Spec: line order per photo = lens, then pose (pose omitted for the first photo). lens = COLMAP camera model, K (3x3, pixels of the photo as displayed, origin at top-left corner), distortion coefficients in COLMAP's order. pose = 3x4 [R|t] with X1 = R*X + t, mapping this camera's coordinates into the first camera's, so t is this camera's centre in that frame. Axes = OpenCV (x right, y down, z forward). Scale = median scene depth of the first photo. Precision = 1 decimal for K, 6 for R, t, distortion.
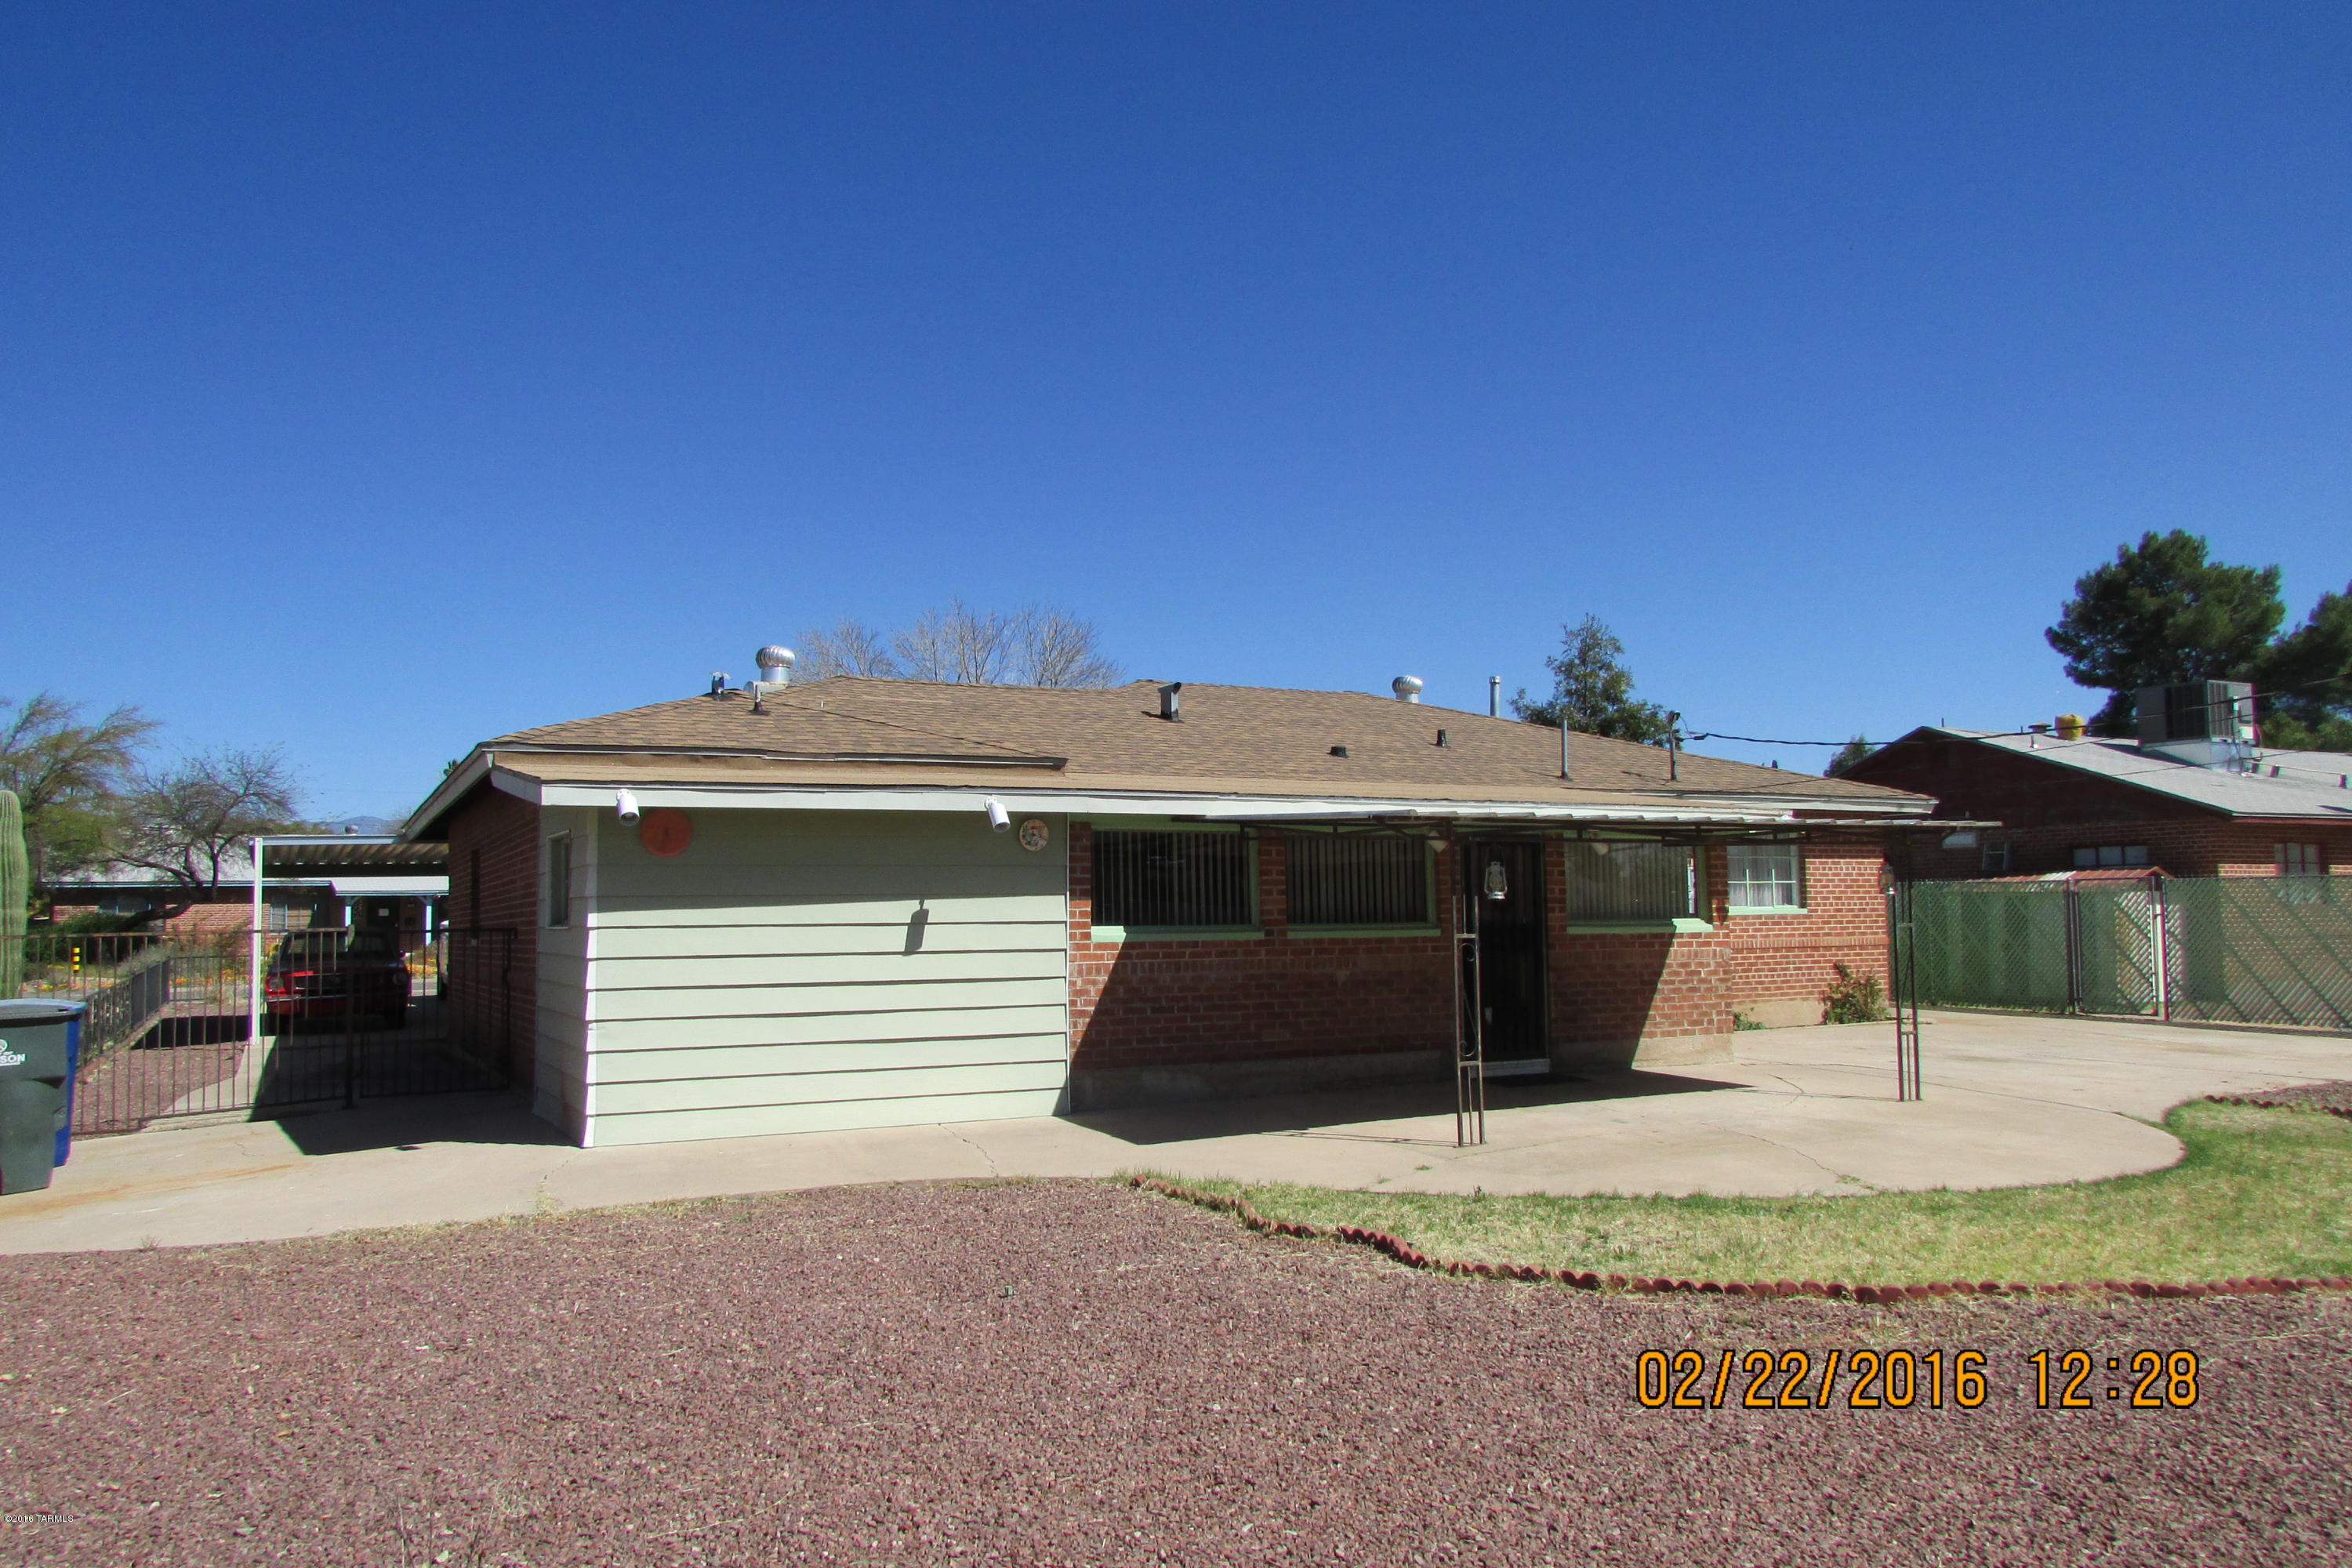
lens RADIAL K [[1625.2, 0, 1169.6], [0, 1625.2, 805.7], [0, 0, 1]] dist [-0.005041, -0.001814]
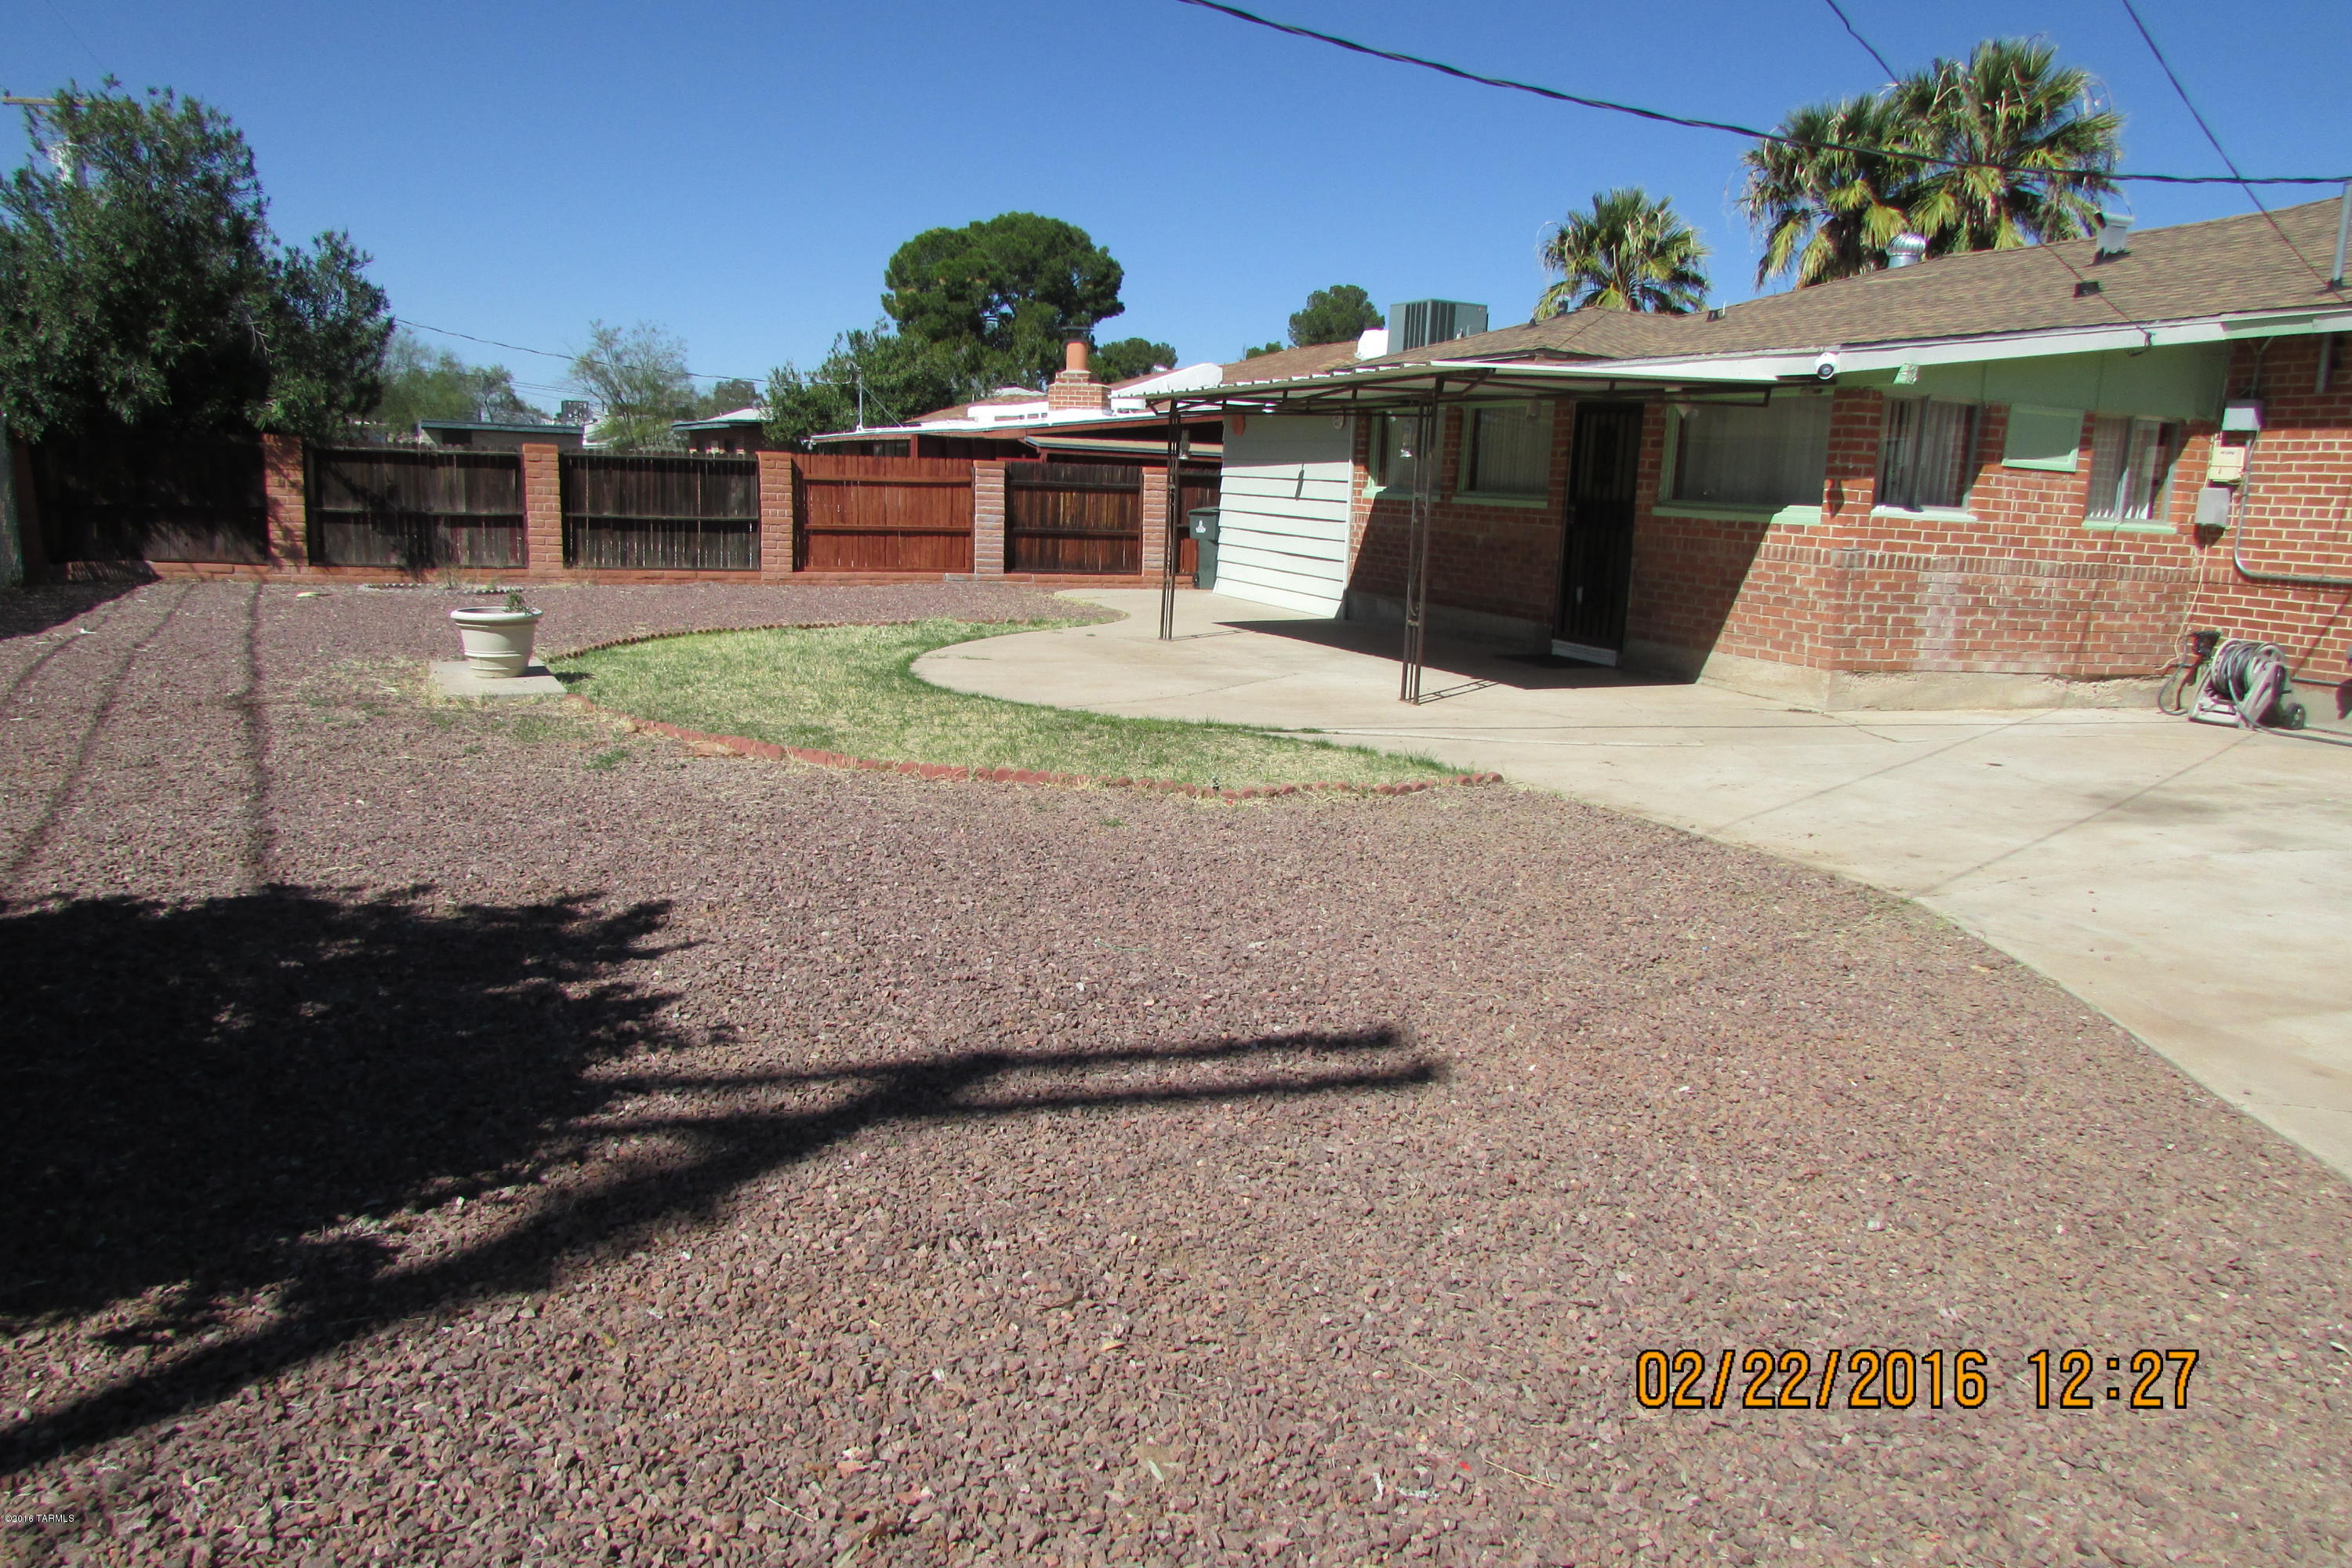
lens RADIAL K [[1689.1, 0, 1161.1], [0, 1689.1, 815.3], [0, 0, 1]] dist [-0.074573, 0.065757]
pose [[-0.108338, 0.213389, -0.970942, 1.146264], [0.053997, 0.976512, 0.208588, 0.034574], [0.992647, -0.029830, -0.117316, 0.823784]]
